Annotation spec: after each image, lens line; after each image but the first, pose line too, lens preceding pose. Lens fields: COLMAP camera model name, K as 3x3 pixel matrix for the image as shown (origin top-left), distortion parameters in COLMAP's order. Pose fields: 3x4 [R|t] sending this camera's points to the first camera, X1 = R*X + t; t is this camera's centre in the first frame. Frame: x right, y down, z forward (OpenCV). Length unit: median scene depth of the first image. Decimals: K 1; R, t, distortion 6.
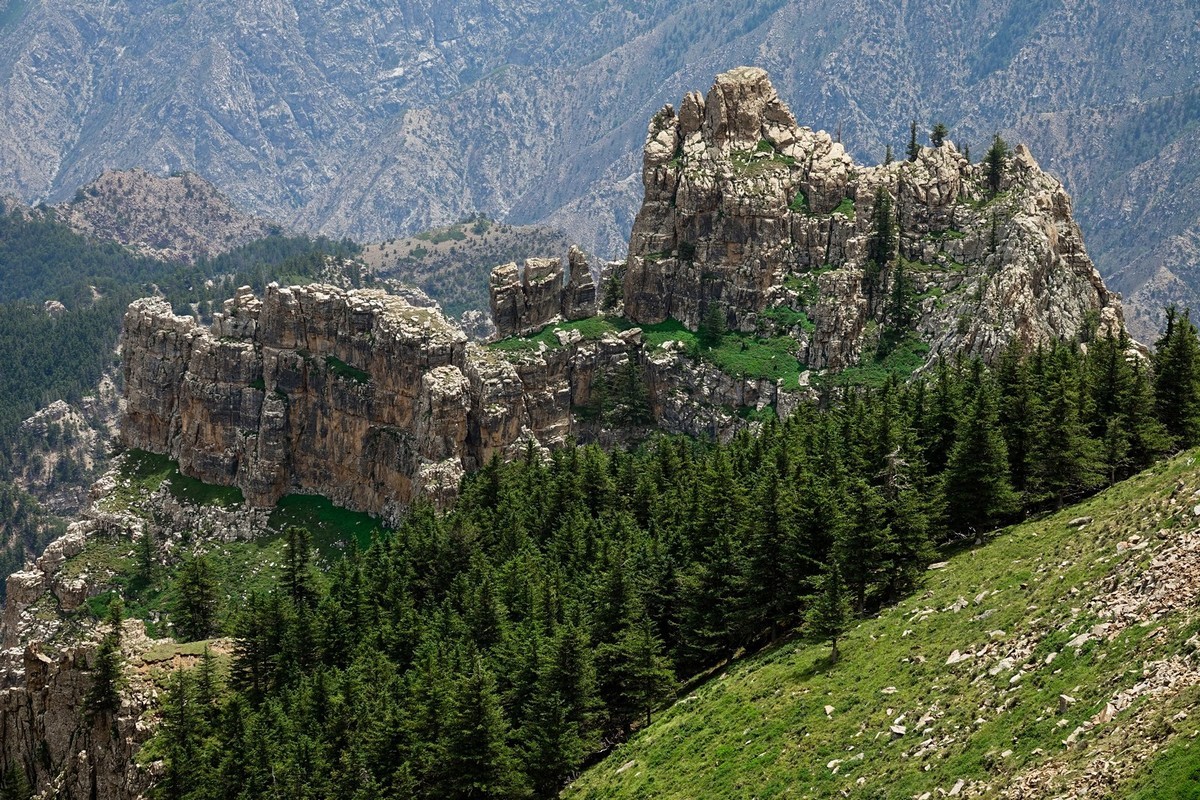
lens RADIAL K [[8333.8, 0, 599.7], [0, 8333.8, 399.1], [0, 0, 1]] dist [0.037144, 0.000000]
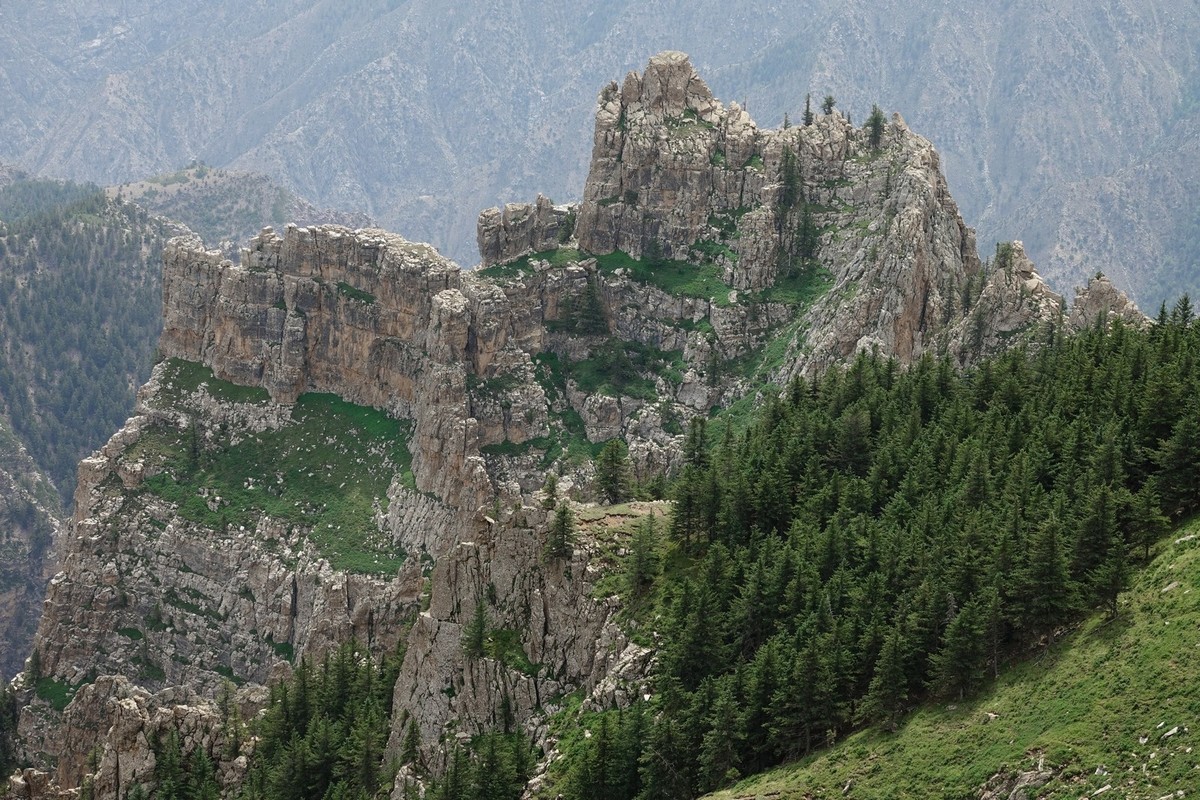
lens RADIAL K [[8333.8, 0, 600.2], [0, 8333.8, 400.6], [0, 0, 1]] dist [0.037144, 0.000000]
pose [[0.959347, -0.011984, 0.281976, -0.350326], [0.008203, 0.999860, 0.014585, -0.005327], [-0.282111, -0.011679, 0.959311, -0.212765]]
